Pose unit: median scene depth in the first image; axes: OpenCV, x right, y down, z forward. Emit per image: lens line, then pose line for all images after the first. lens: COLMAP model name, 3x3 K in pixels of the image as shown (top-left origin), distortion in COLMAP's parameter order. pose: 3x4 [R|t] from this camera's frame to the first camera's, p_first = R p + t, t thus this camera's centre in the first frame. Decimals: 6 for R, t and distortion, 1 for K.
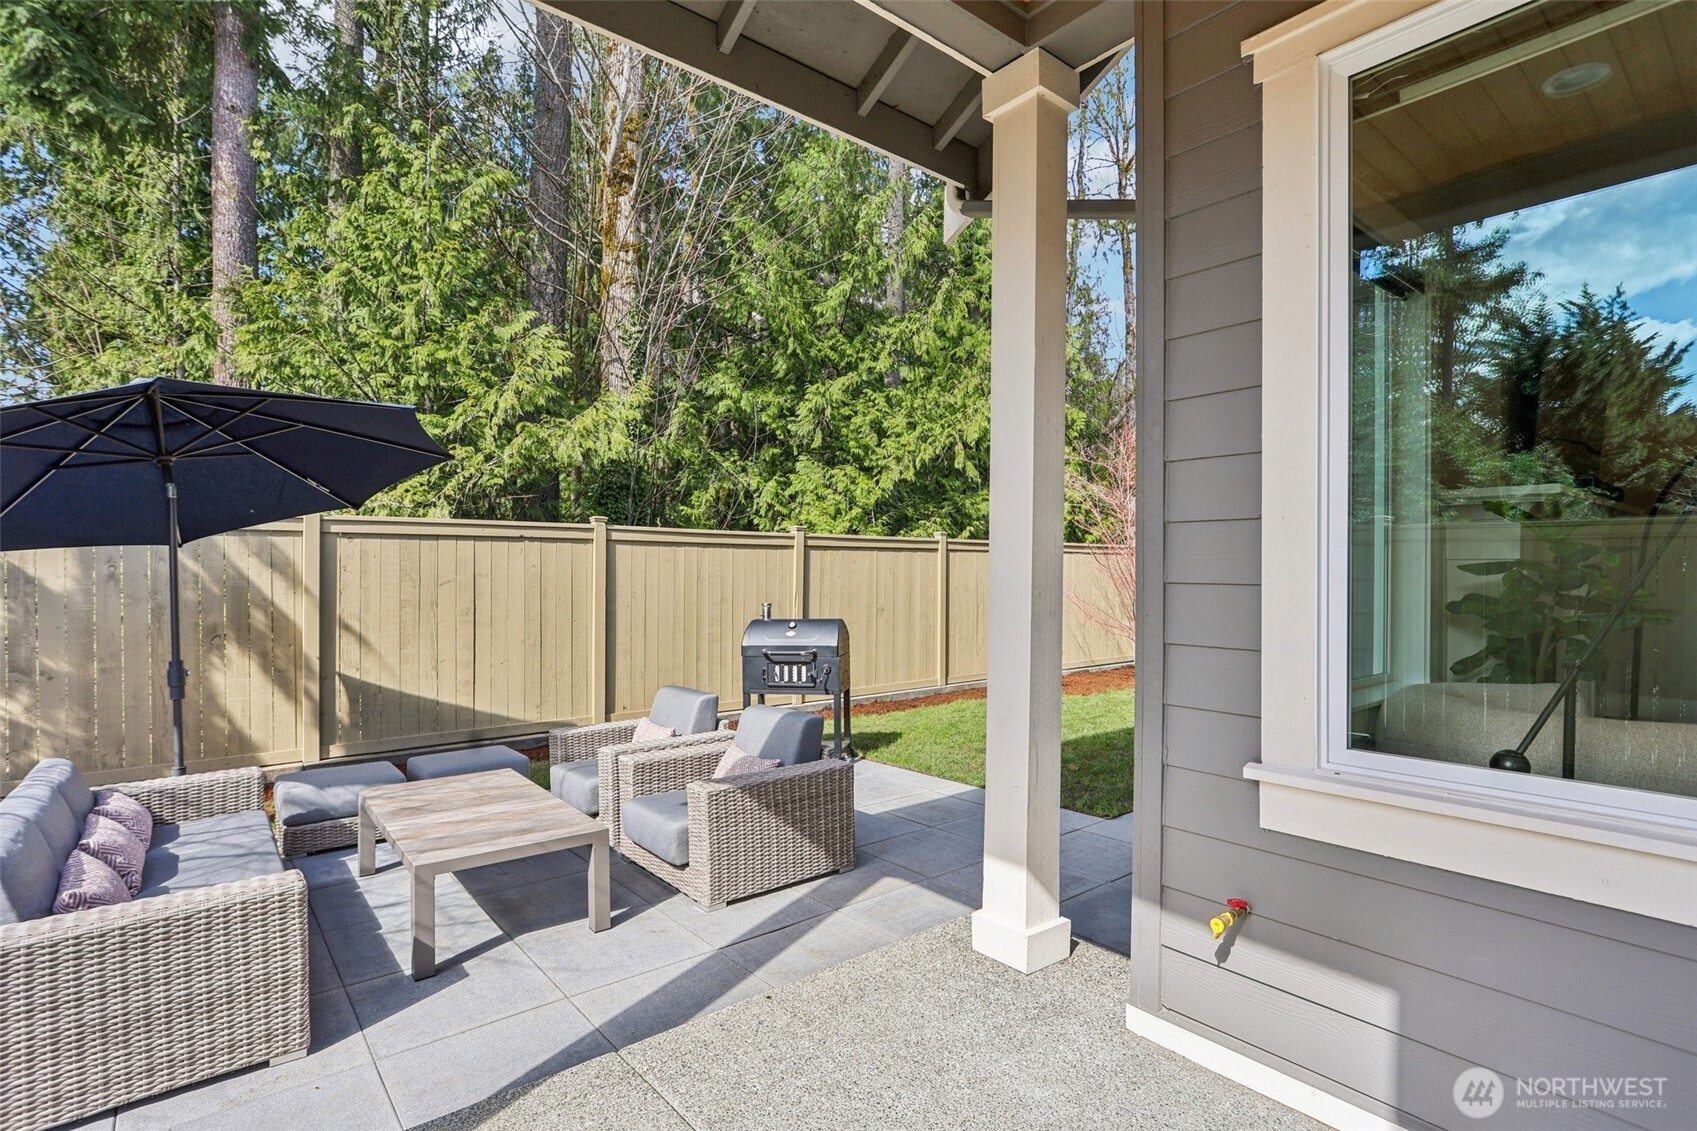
lens RADIAL K [[822.8, 0, 846.8], [0, 822.8, 568.0], [0, 0, 1]] dist [-0.000332, 0.000419]
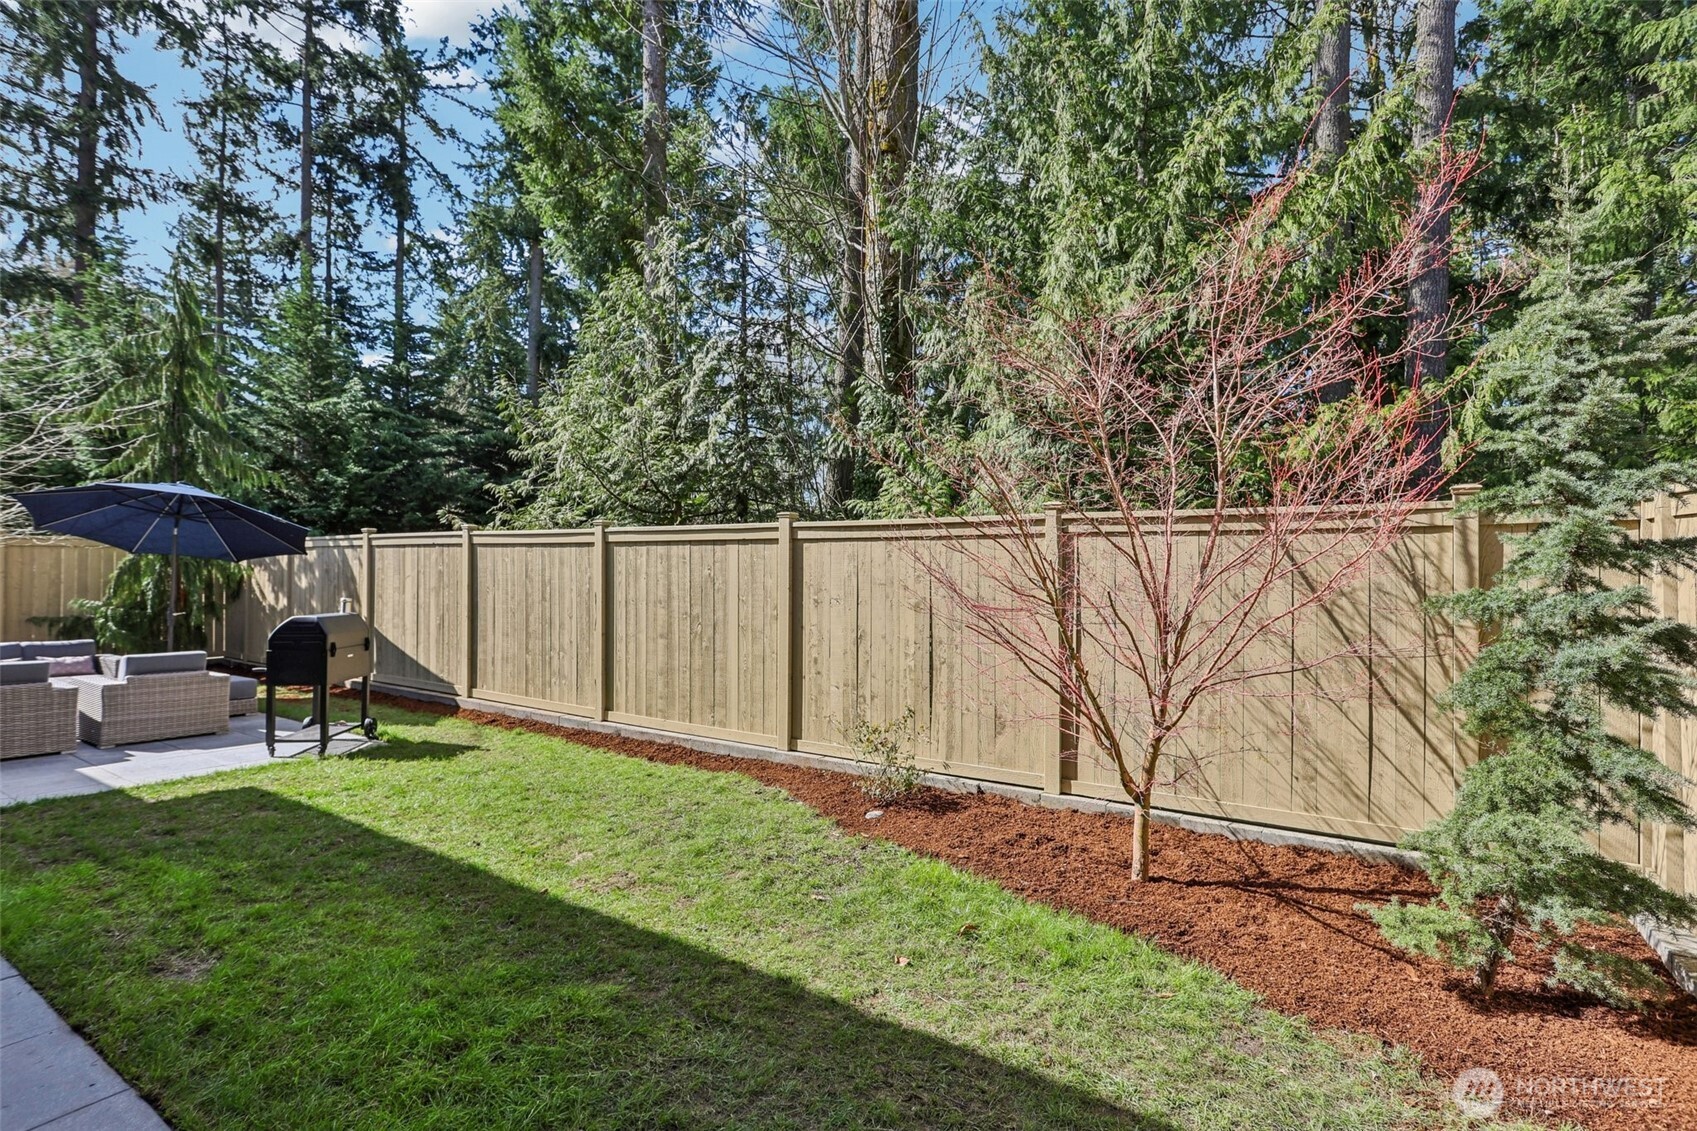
lens RADIAL K [[822.8, 0, 858.3], [0, 822.8, 554.8], [0, 0, 1]] dist [-0.000332, 0.000419]
pose [[0.288973, -0.012949, -0.957250, 1.108609], [-0.004160, 0.999882, -0.014781, -0.001766], [0.957328, 0.008254, 0.288885, 1.282859]]
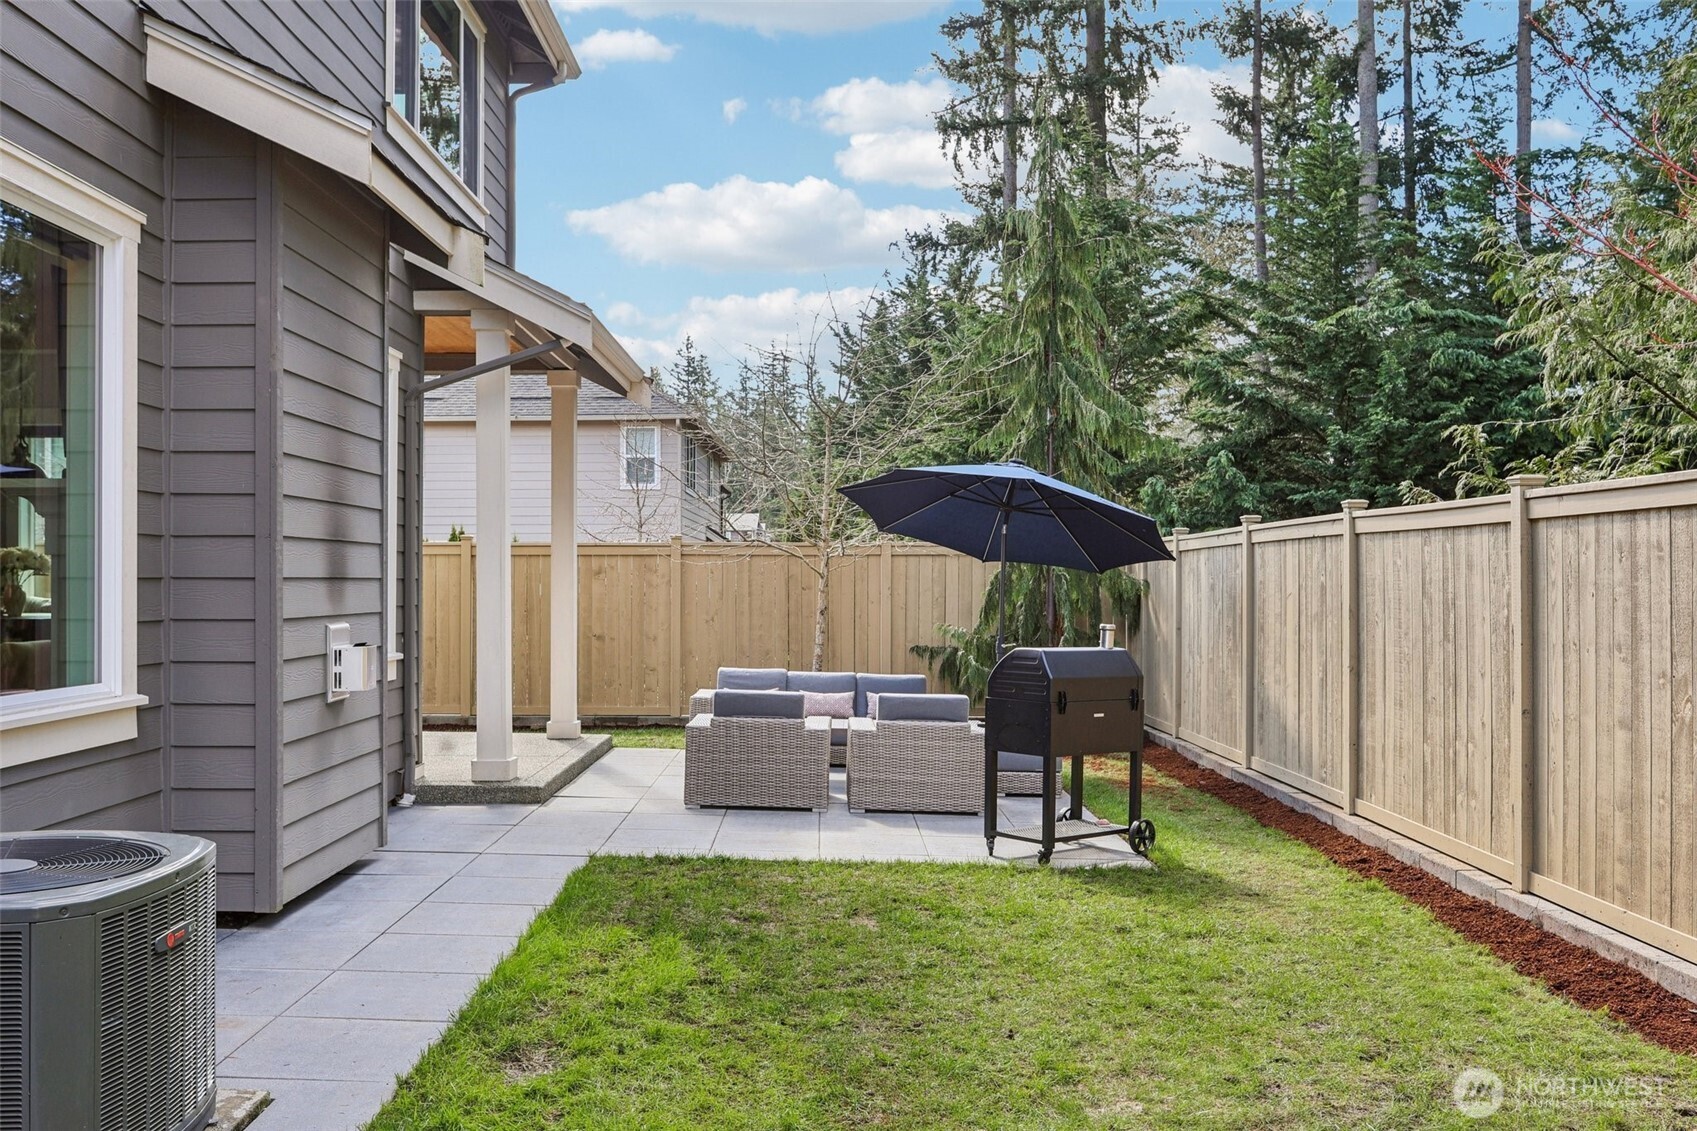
lens RADIAL K [[1508.0, 0, 839.0], [0, 1508.0, 579.2], [0, 0, 1]] dist [0.033583, -0.017133]
pose [[-0.629450, -0.006459, -0.777014, 0.987511], [-0.005010, 0.999978, -0.004253, 0.011067], [0.777025, 0.001216, -0.629469, 1.561191]]
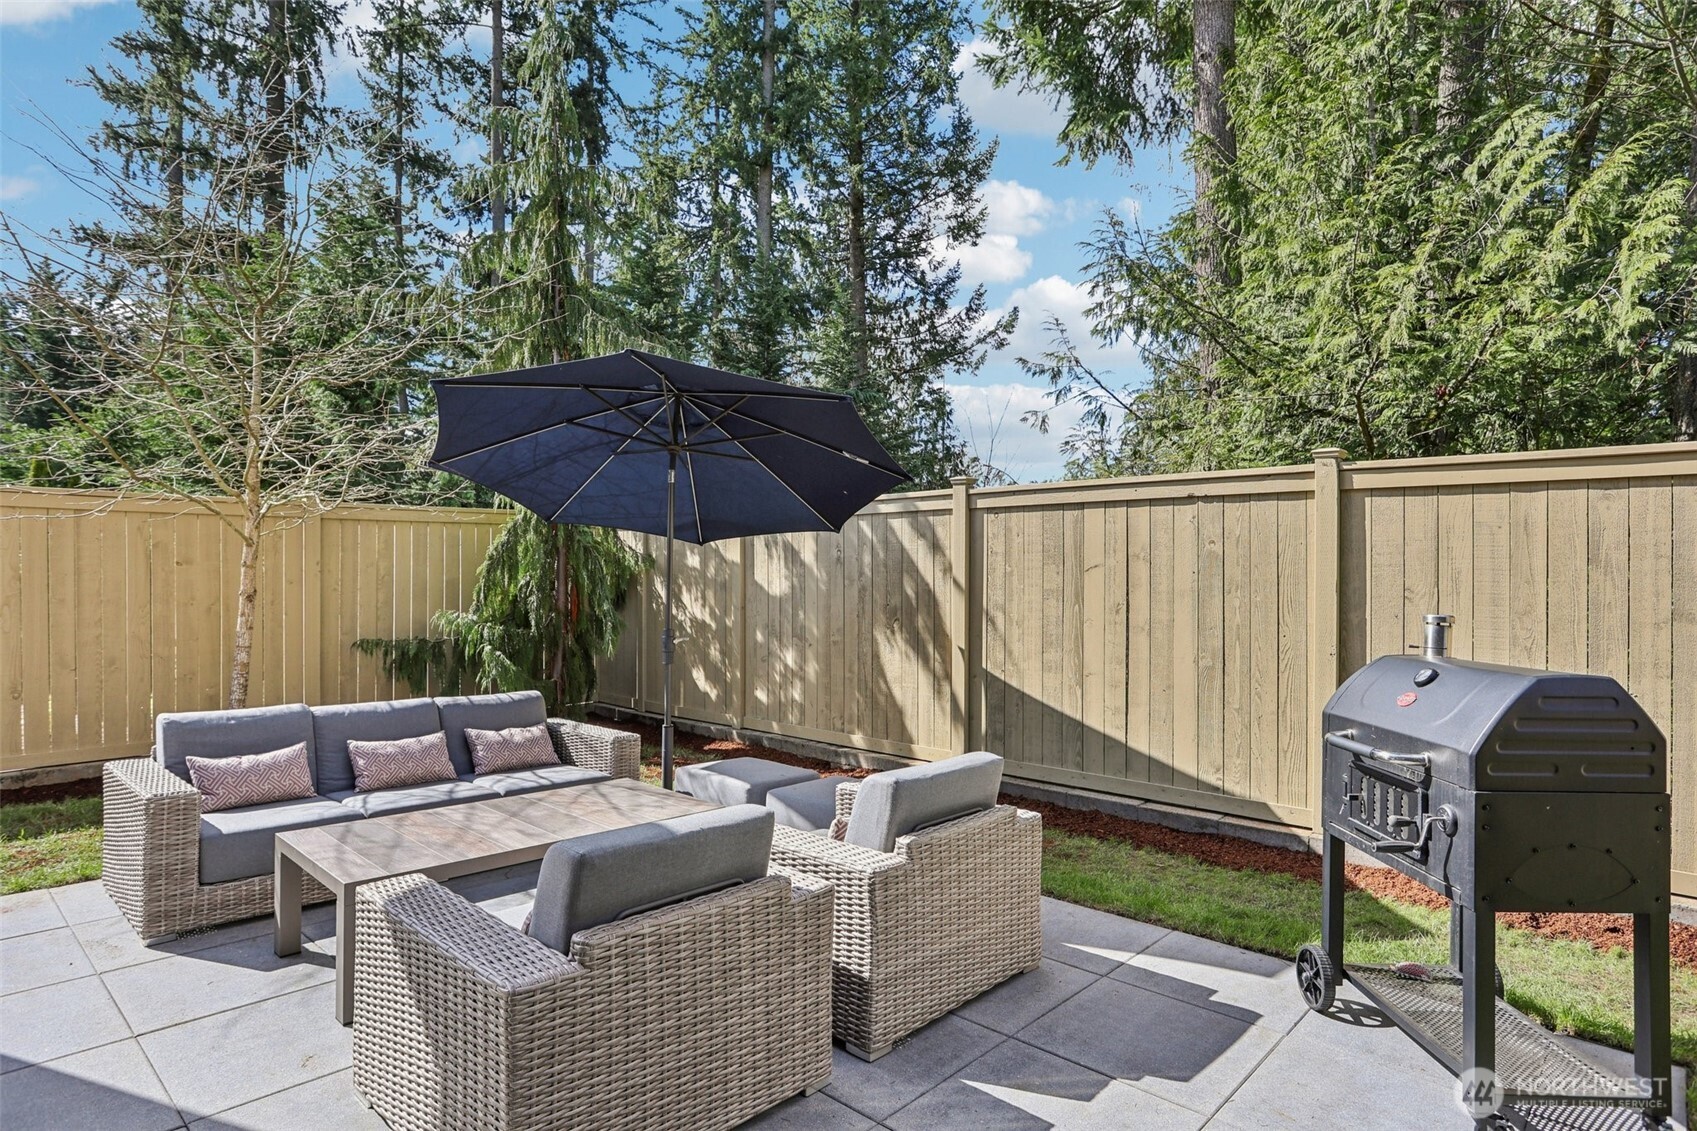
lens RADIAL K [[921.6, 0, 843.0], [0, 921.6, 573.1], [0, 0, 1]] dist [-0.012522, -0.000071]
pose [[0.131826, -0.000595, -0.991273, 0.276730], [-0.005122, 0.999986, -0.001281, 0.023786], [0.991260, 0.005246, 0.131821, 0.648058]]
